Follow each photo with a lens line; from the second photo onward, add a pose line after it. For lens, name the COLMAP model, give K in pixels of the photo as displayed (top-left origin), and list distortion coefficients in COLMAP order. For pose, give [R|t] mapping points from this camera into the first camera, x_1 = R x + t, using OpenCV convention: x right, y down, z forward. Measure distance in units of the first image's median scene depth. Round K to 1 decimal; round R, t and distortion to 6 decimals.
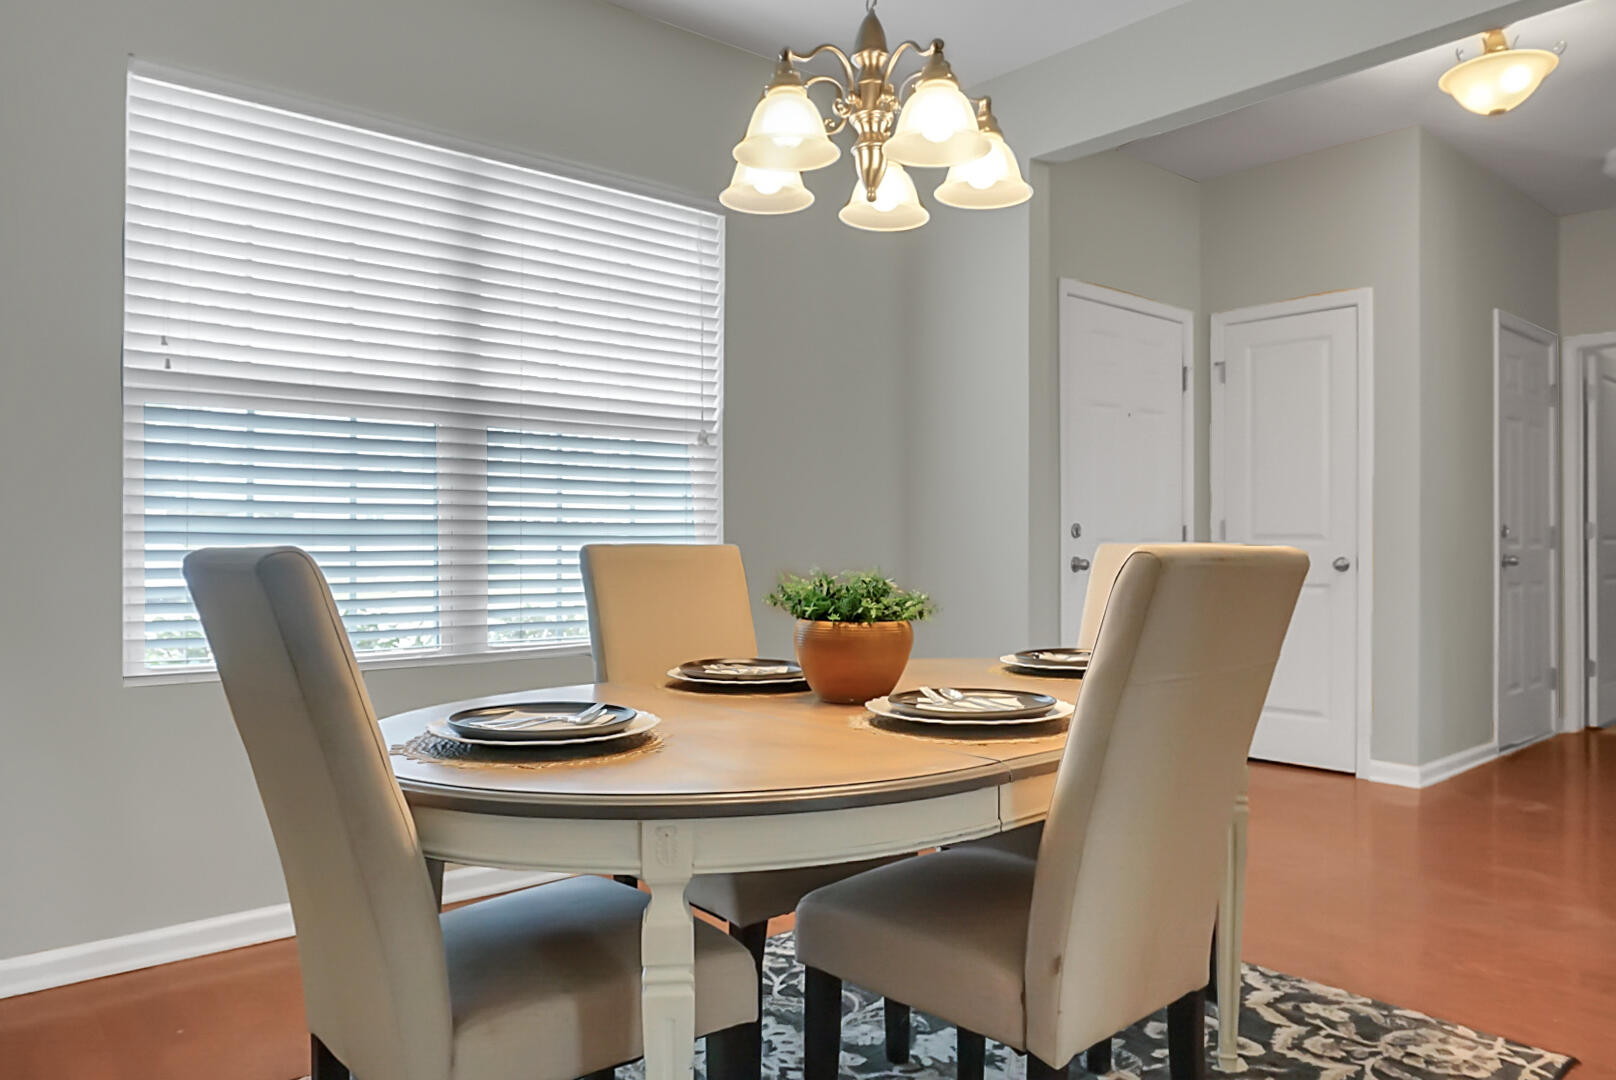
lens RADIAL K [[1088.4, 0, 814.5], [0, 1088.4, 545.7], [0, 0, 1]] dist [-0.021635, 0.016606]
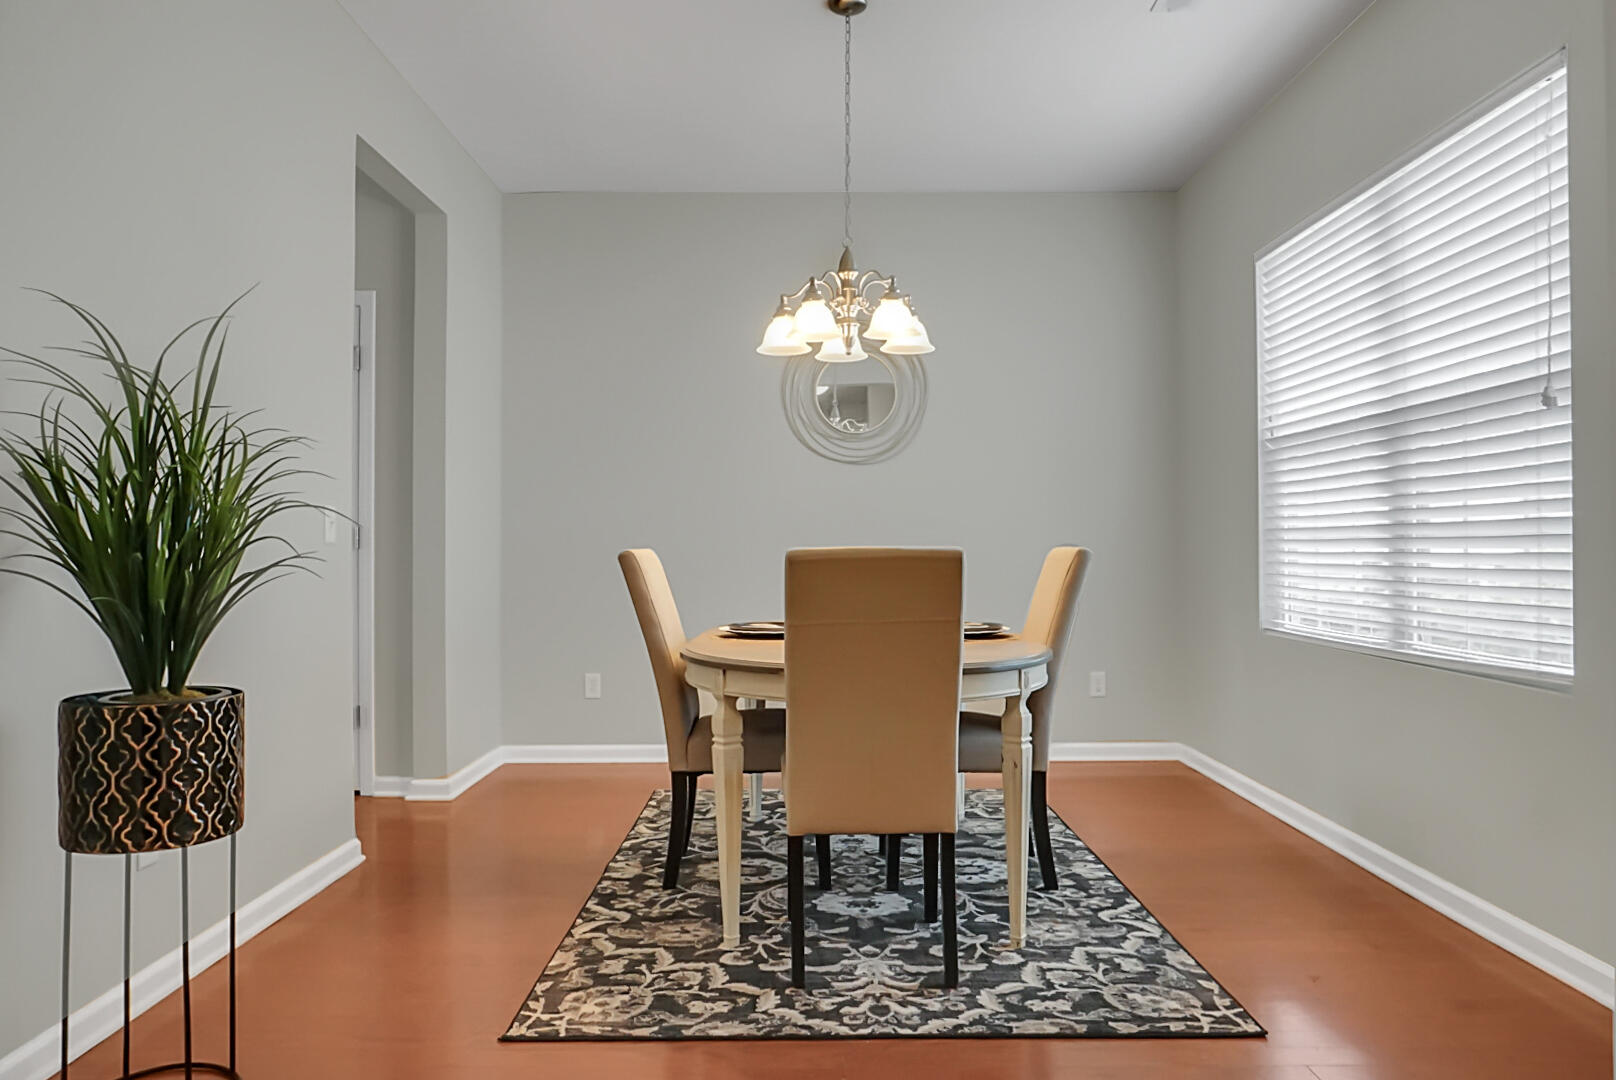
lens RADIAL K [[1088.4, 0, 810.4], [0, 1088.4, 548.1], [0, 0, 1]] dist [-0.021635, 0.016606]
pose [[-0.656939, 0.001709, -0.753942, 1.242443], [0.002737, 0.999996, -0.000118, -0.002630], [0.753939, -0.002141, -0.656941, 1.835535]]
